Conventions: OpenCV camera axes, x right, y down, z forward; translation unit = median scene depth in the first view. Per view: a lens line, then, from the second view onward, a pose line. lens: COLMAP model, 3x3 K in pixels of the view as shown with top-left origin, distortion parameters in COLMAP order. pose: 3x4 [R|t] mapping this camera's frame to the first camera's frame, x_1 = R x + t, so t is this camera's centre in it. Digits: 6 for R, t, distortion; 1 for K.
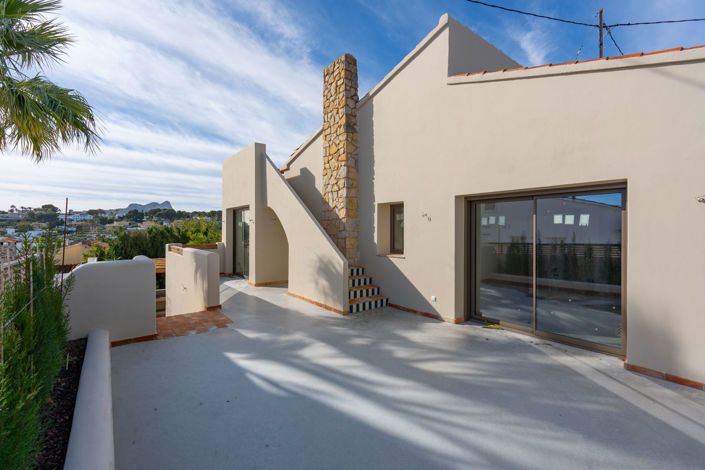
lens RADIAL K [[327.1, 0, 348.6], [0, 327.1, 234.7], [0, 0, 1]] dist [-0.010553, 0.003247]
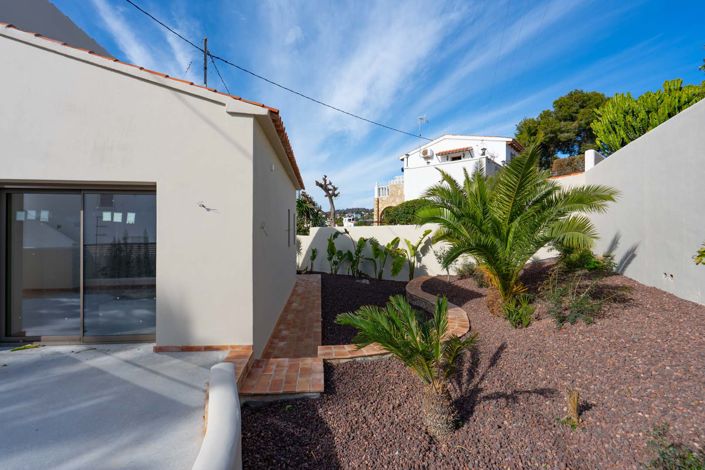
lens RADIAL K [[327.1, 0, 352.9], [0, 327.1, 235.2], [0, 0, 1]] dist [-0.010553, 0.003247]
pose [[0.498424, -0.006624, 0.866908, 0.177535], [0.005229, 0.999976, 0.004634, 0.007958], [-0.866918, 0.002224, 0.498446, -0.122800]]
